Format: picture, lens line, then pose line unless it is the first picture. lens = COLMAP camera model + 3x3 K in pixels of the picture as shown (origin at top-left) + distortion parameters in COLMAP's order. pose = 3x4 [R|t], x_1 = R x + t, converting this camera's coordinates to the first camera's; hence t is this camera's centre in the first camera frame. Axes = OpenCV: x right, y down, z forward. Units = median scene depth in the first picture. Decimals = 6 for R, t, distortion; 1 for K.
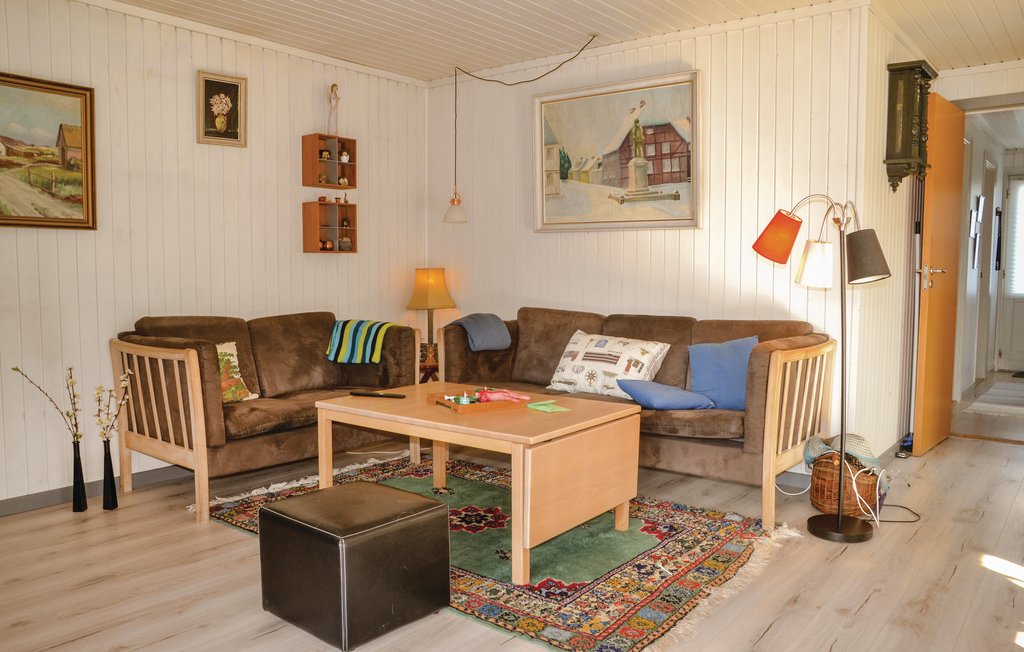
lens RADIAL K [[797.8, 0, 513.7], [0, 797.8, 301.6], [0, 0, 1]] dist [-0.047162, 0.074038]
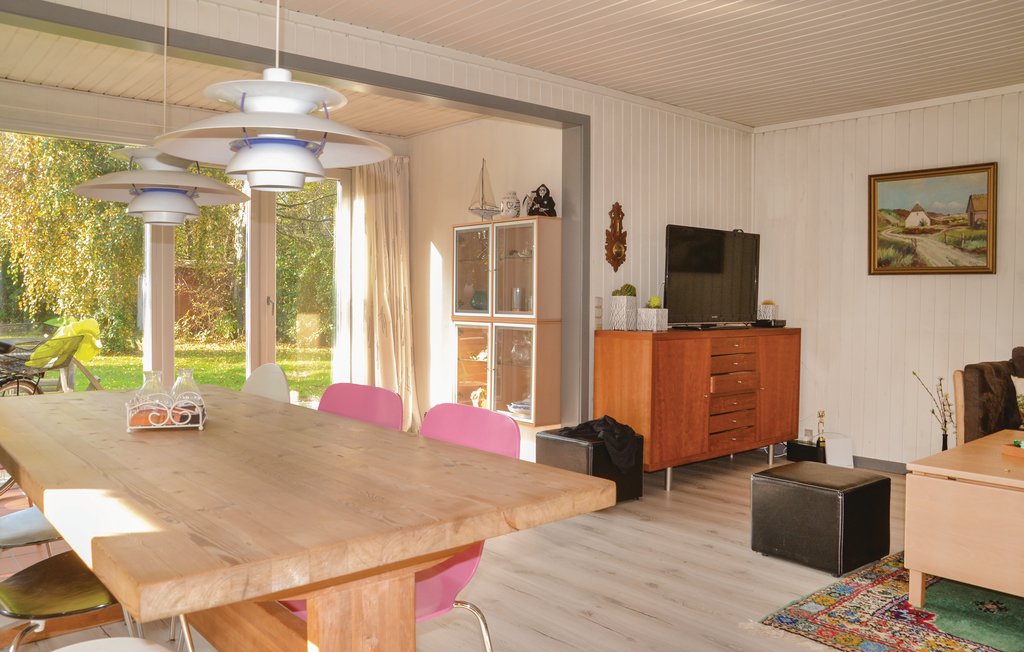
lens RADIAL K [[797.8, 0, 513.7], [0, 797.8, 301.6], [0, 0, 1]] dist [-0.047162, 0.074038]
pose [[-0.167739, 0.003825, -0.985824, 0.882758], [-0.062273, 0.997954, 0.014468, -0.019197], [0.983863, 0.063817, -0.167157, 0.495217]]
